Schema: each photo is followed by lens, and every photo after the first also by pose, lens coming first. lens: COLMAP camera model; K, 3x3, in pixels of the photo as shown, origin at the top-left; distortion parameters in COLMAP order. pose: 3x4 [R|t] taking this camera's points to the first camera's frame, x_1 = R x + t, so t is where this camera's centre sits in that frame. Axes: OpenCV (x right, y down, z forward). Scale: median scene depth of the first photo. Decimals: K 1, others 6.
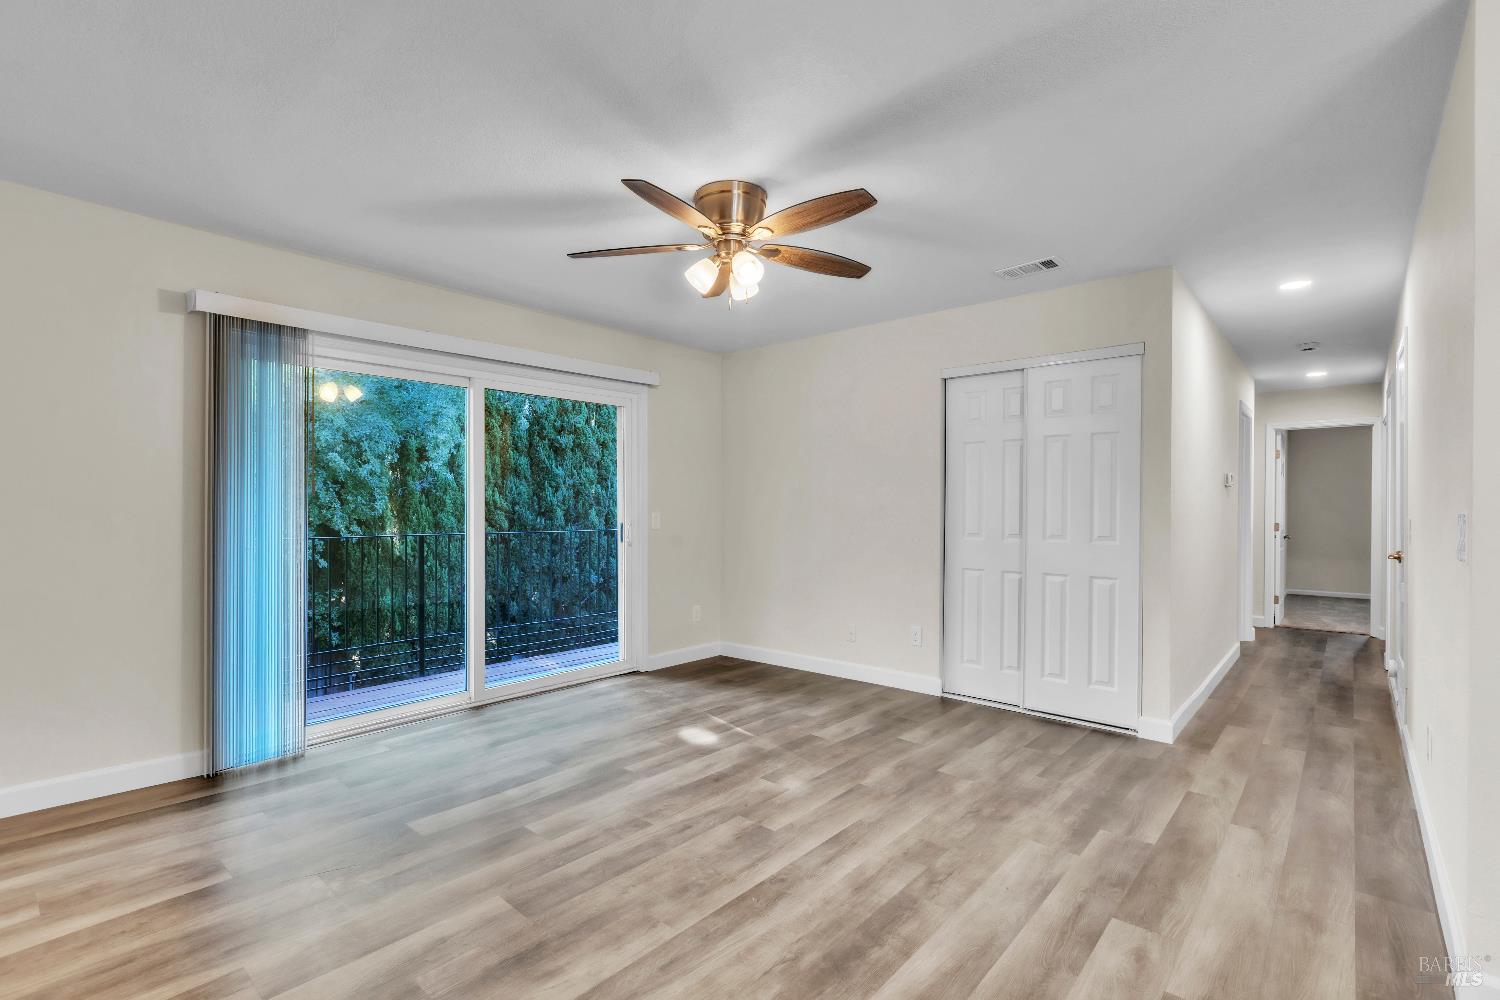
lens RADIAL K [[679.4, 0, 746.6], [0, 679.4, 511.0], [0, 0, 1]] dist [0.000136, -0.000988]
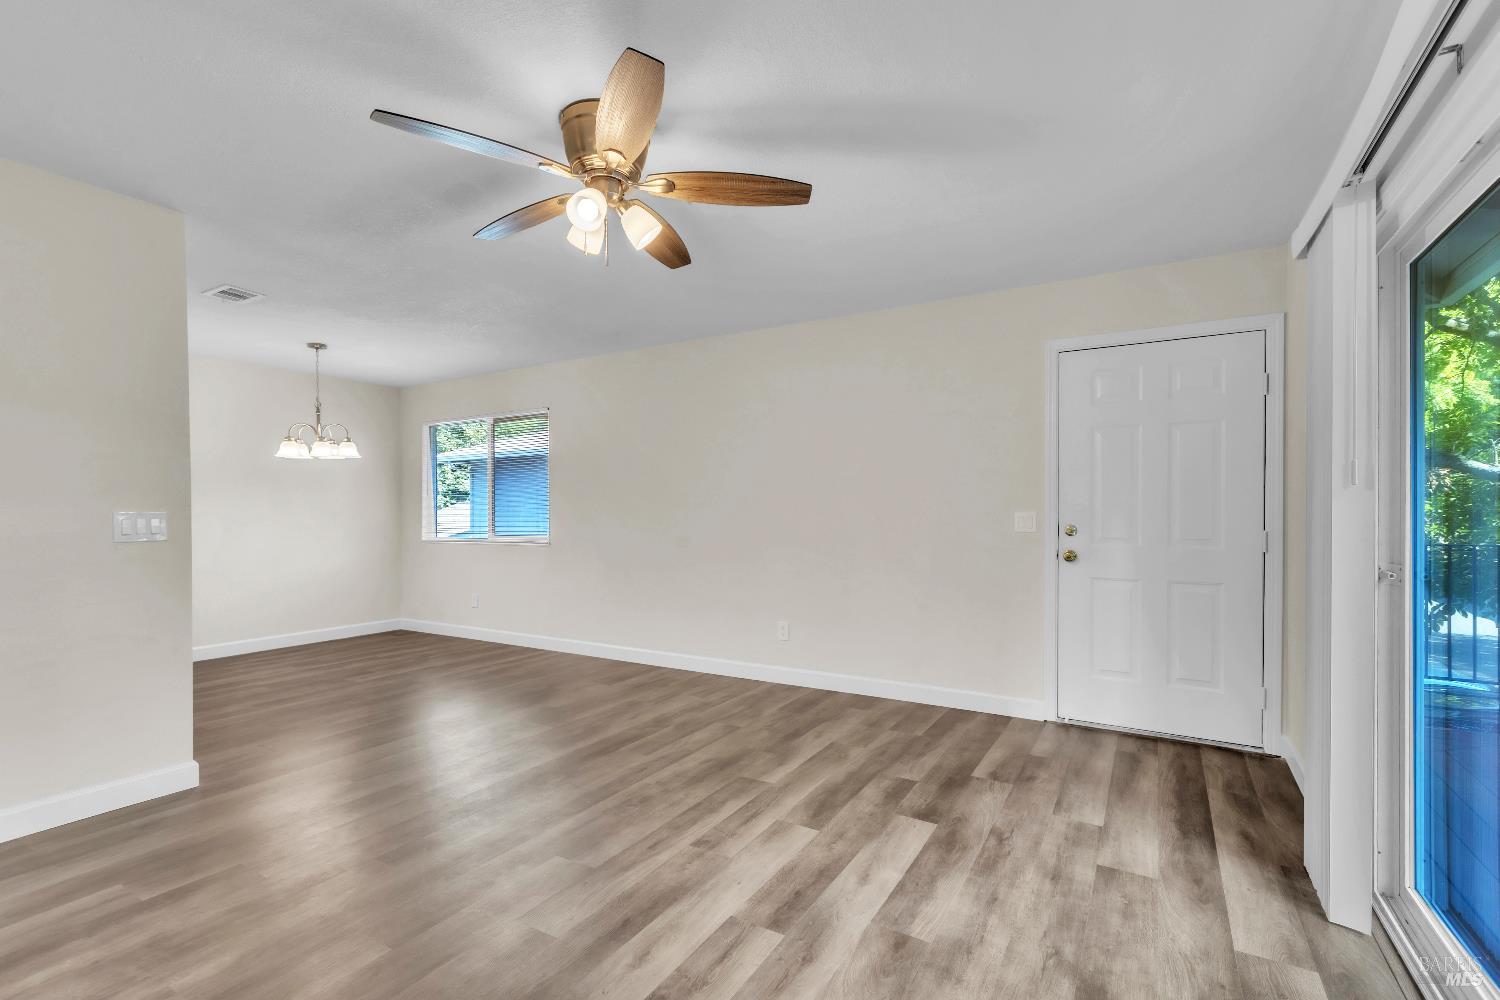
lens RADIAL K [[679.4, 0, 746.0], [0, 679.4, 502.7], [0, 0, 1]] dist [0.000136, -0.000988]
pose [[-0.985357, -0.002324, -0.170491, -0.055249], [0.000468, 0.999867, -0.016333, 0.004400], [0.170506, -0.016173, -0.985224, 2.009355]]
